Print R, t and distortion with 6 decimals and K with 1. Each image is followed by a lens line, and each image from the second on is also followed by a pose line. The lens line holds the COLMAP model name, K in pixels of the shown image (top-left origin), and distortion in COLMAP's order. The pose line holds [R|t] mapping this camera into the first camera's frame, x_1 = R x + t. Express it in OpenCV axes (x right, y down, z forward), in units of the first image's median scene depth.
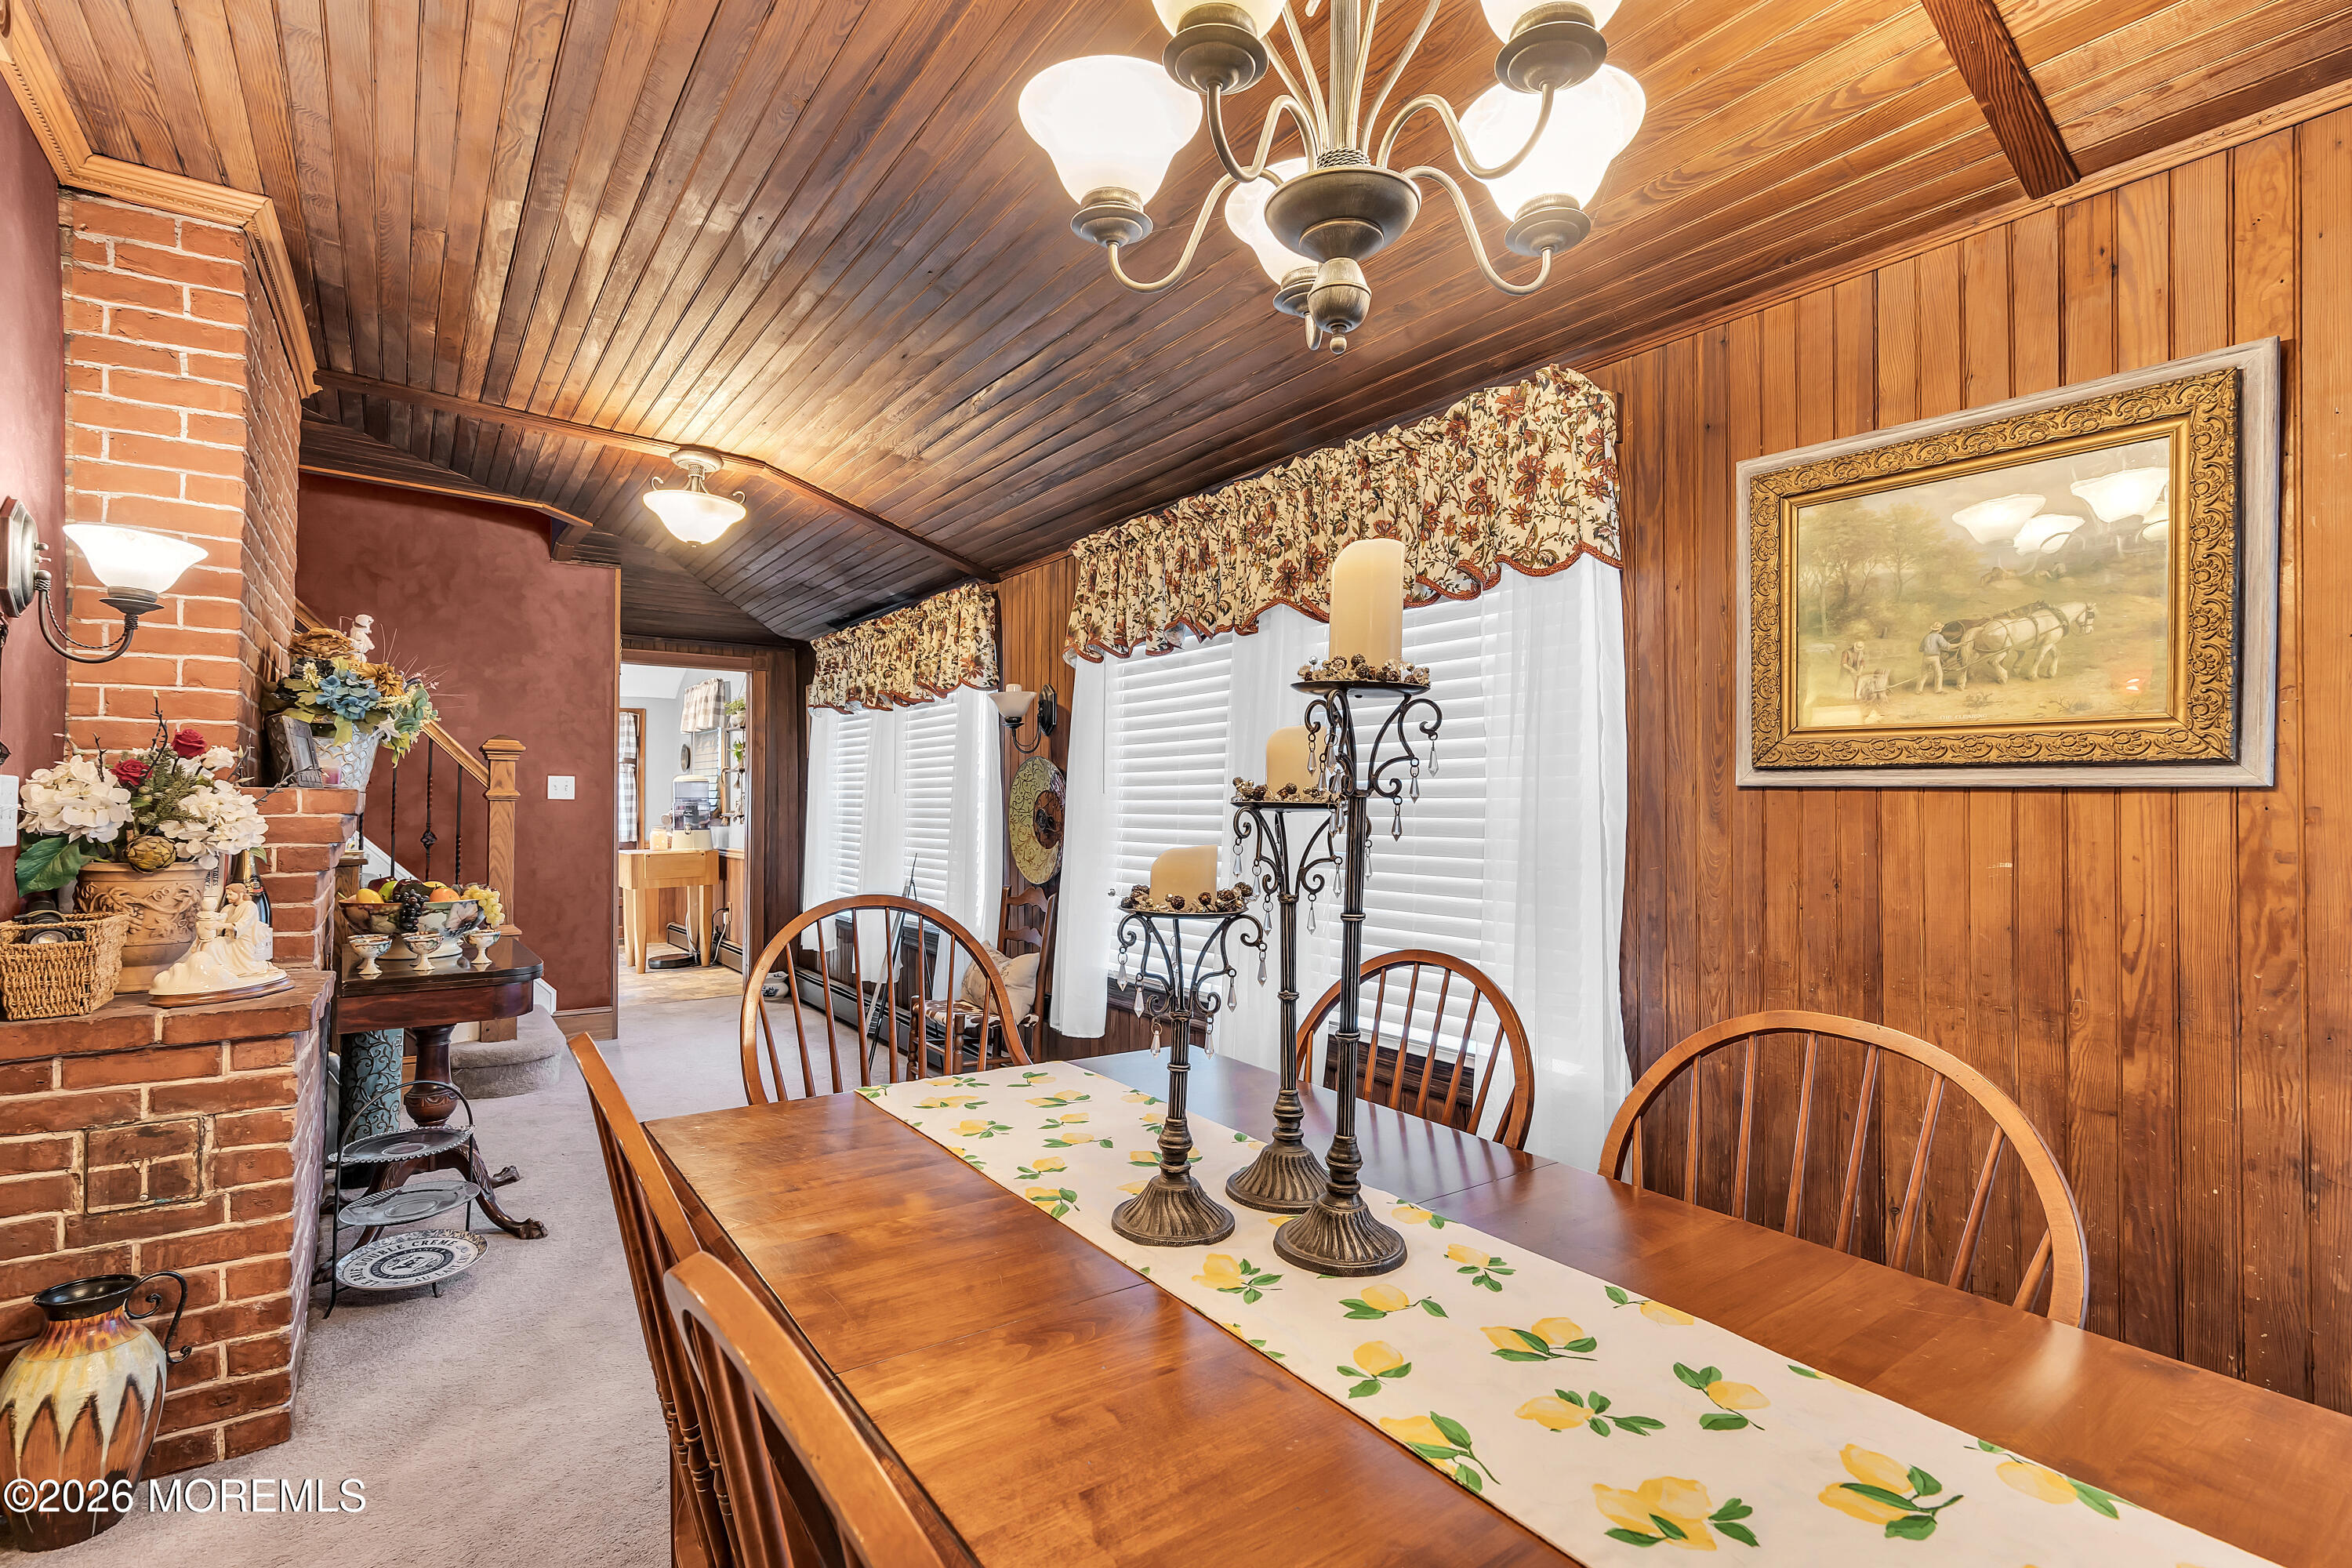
lens RADIAL K [[1089.7, 0, 1185.8], [0, 1089.7, 799.9], [0, 0, 1]] dist [0.000267, 0.001186]
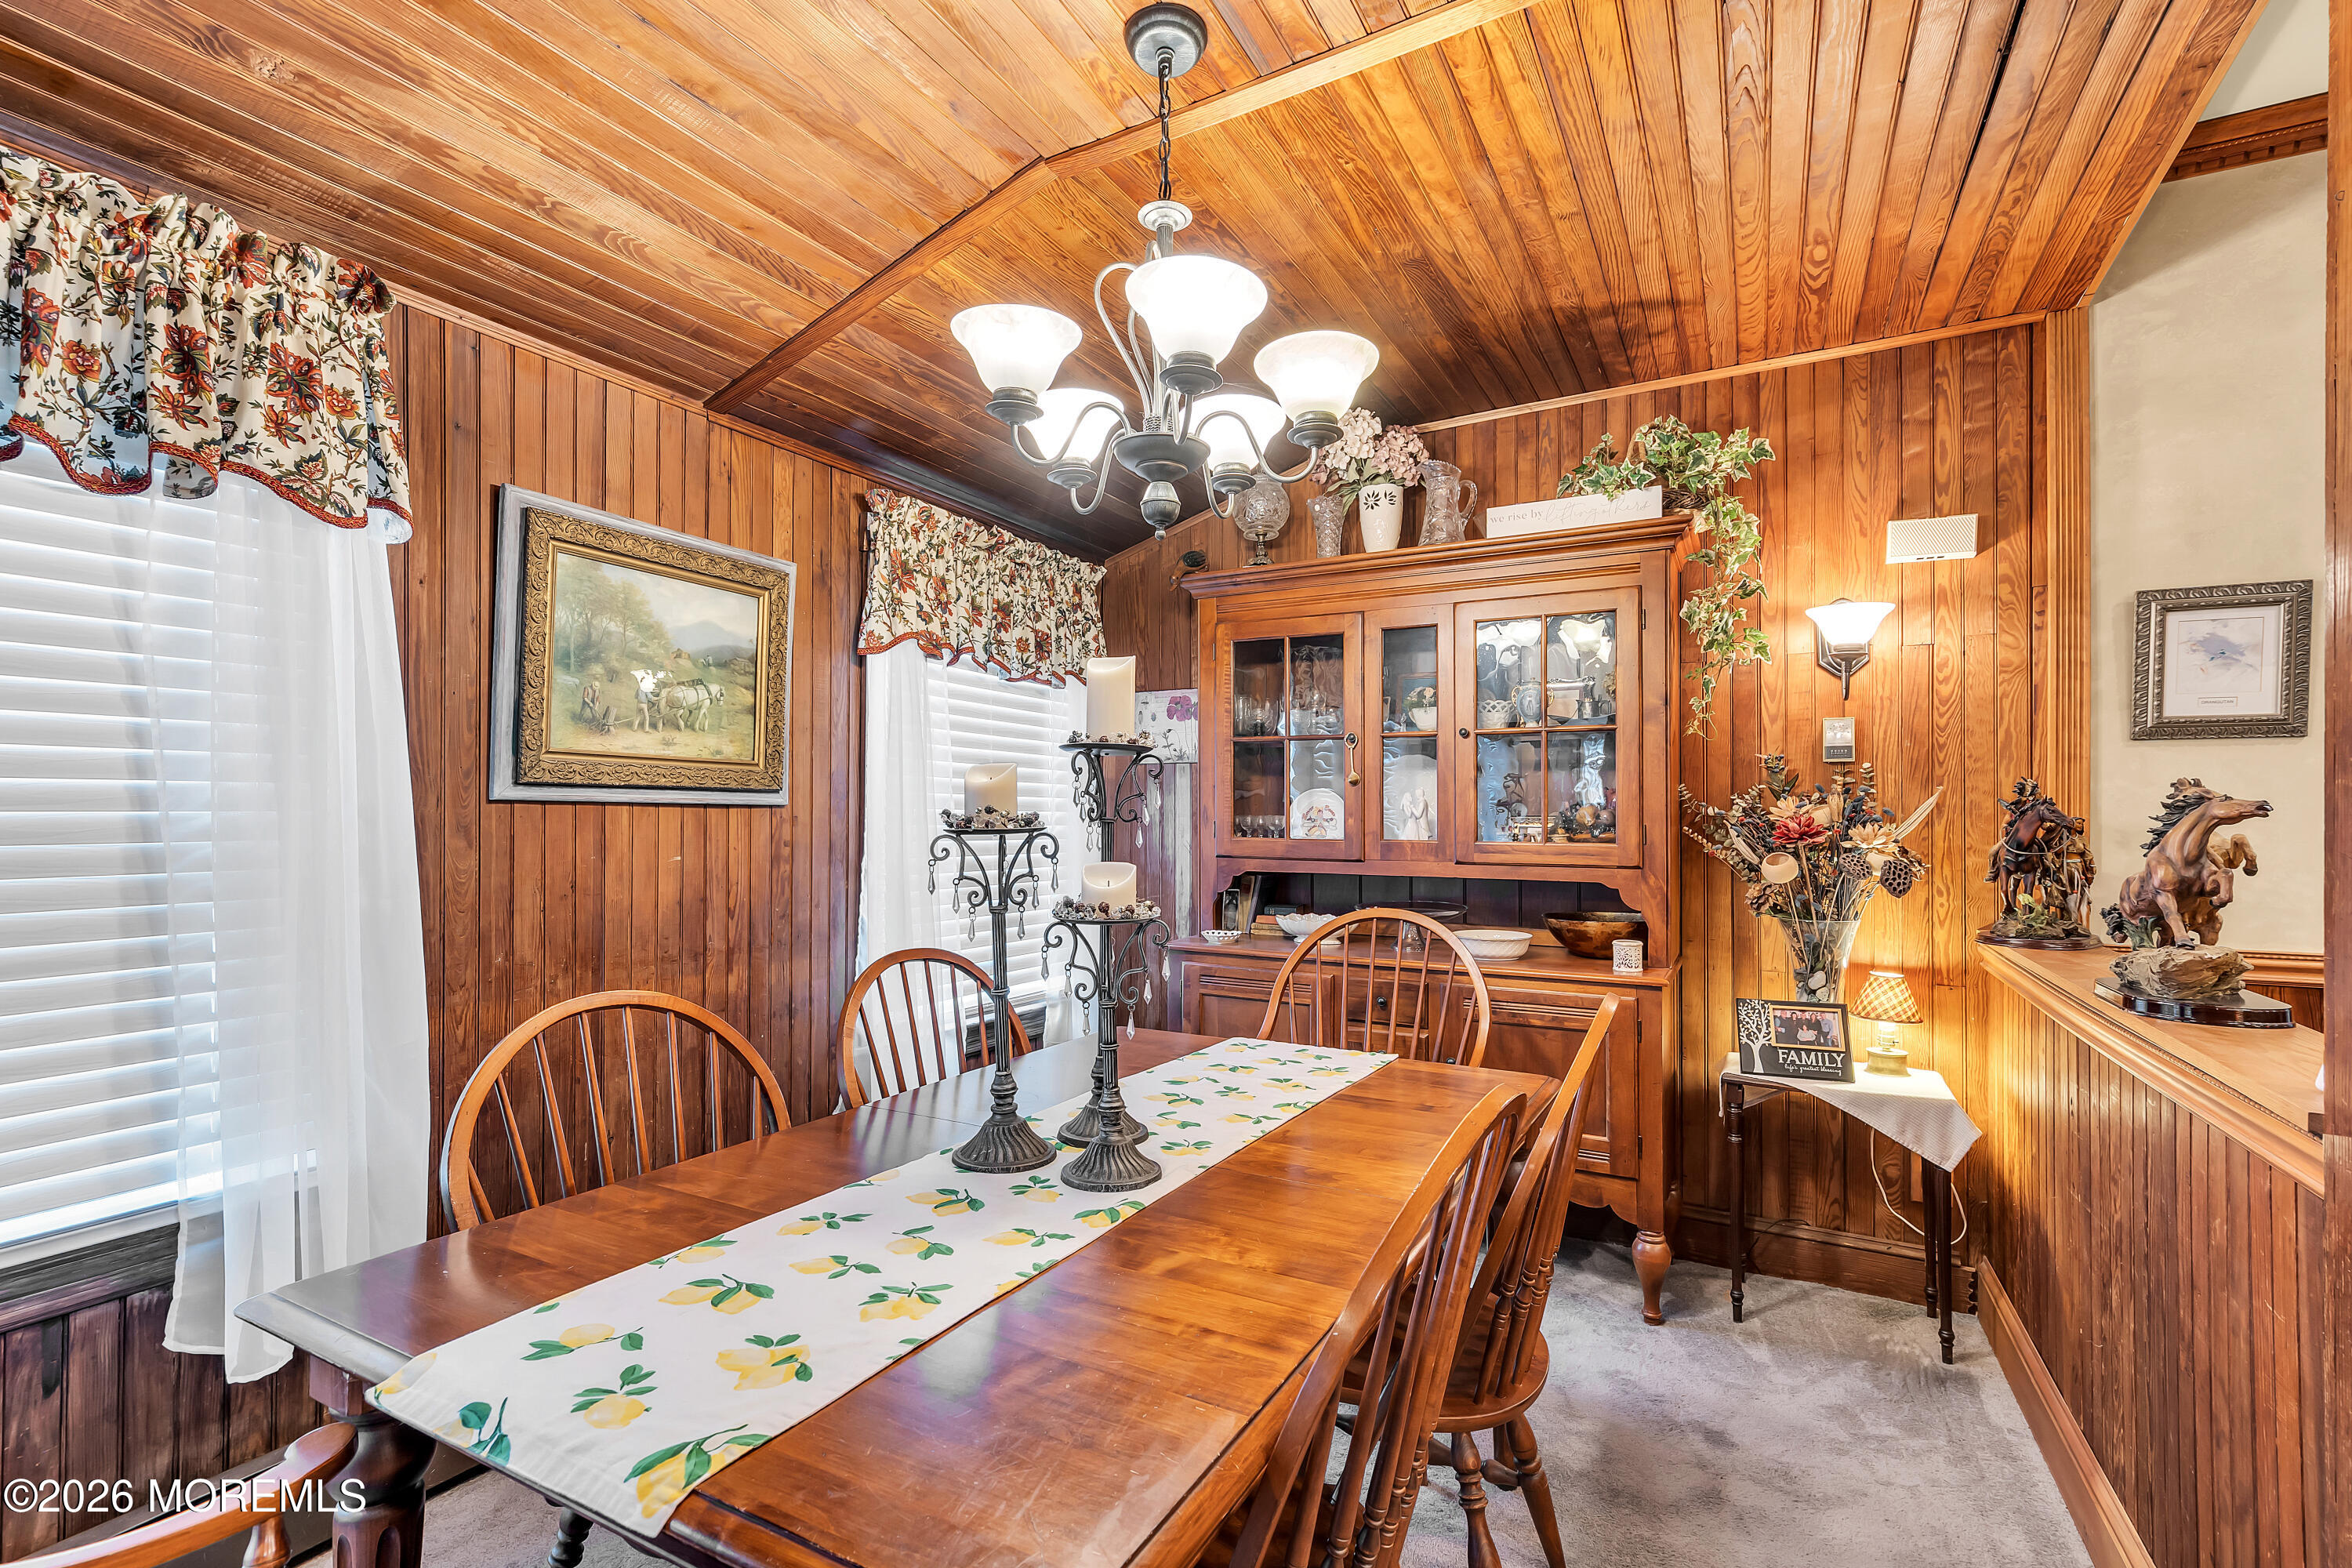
lens RADIAL K [[1089.7, 0, 1136.3], [0, 1089.7, 800.7], [0, 0, 1]] dist [0.000267, 0.001186]
pose [[-0.394769, -0.002013, 0.918778, -0.789843], [-0.011682, 0.999928, -0.002828, -0.018630], [-0.918706, -0.011850, -0.394764, 1.010398]]
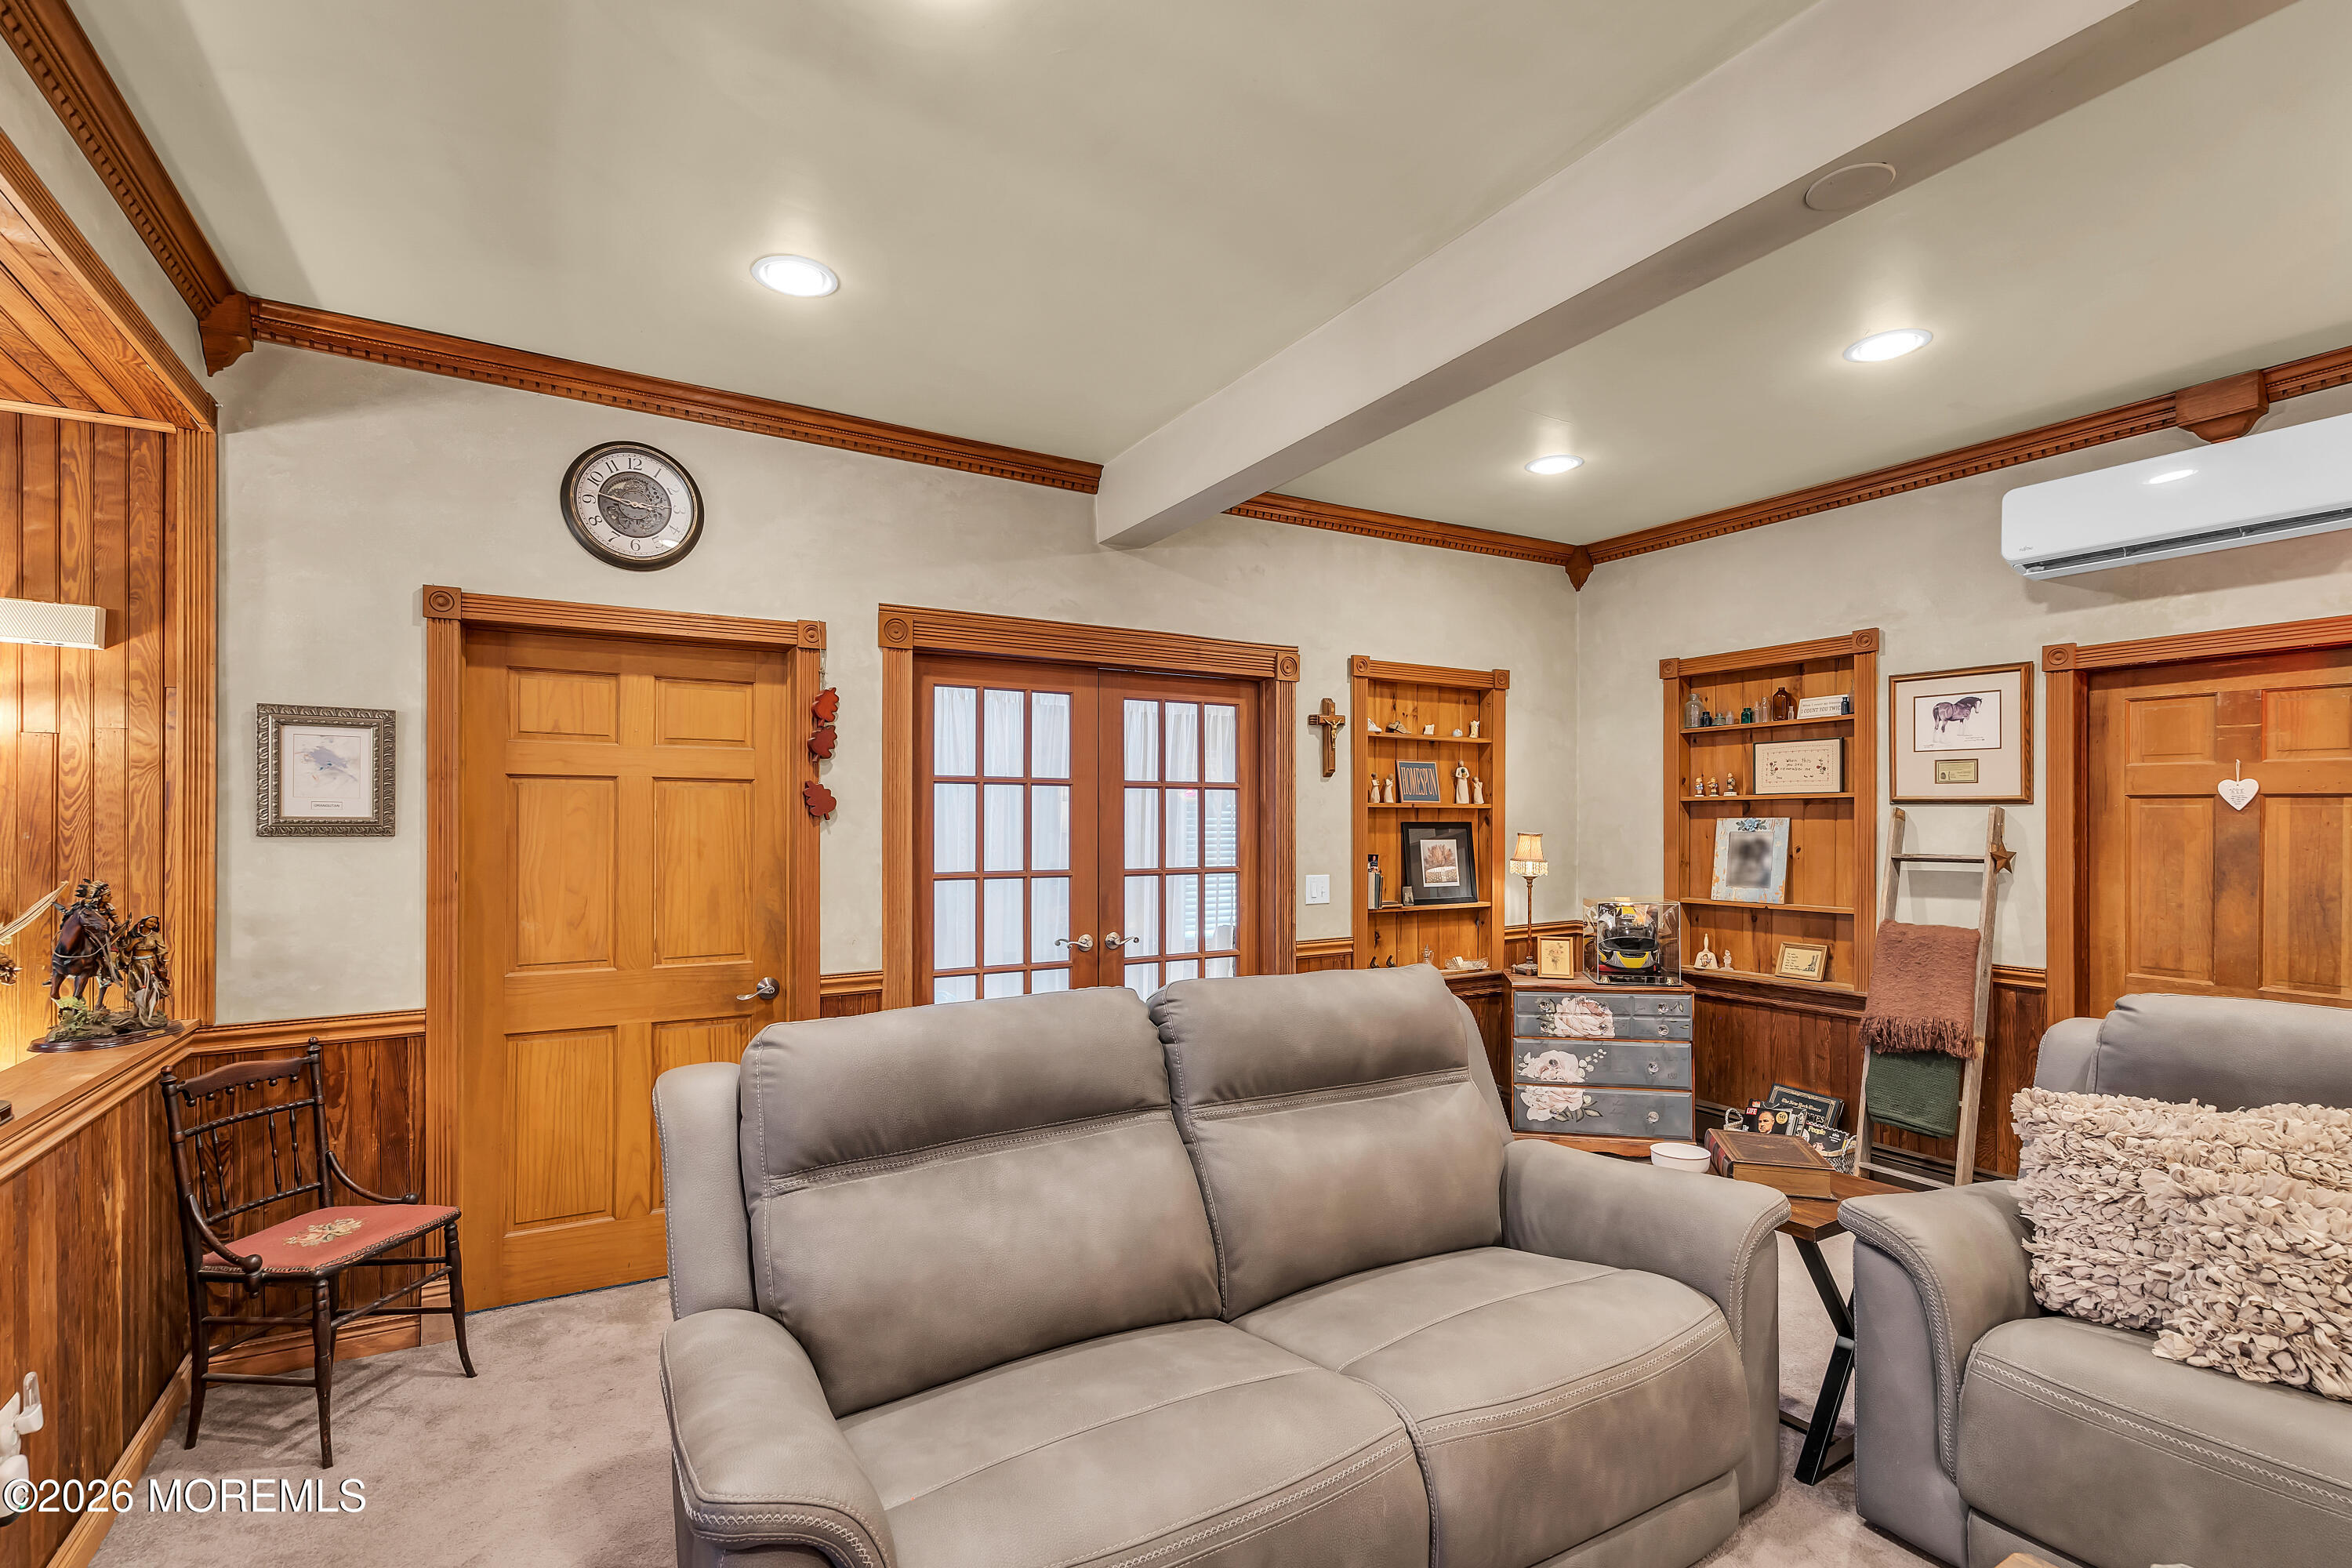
lens RADIAL K [[1089.7, 0, 1191.9], [0, 1089.7, 817.7], [0, 0, 1]] dist [0.000267, 0.001186]
pose [[-0.996169, -0.003978, 0.087355, -1.506363], [-0.005099, 0.999907, -0.012610, -0.135159], [-0.087296, -0.013008, -0.996097, 0.700995]]
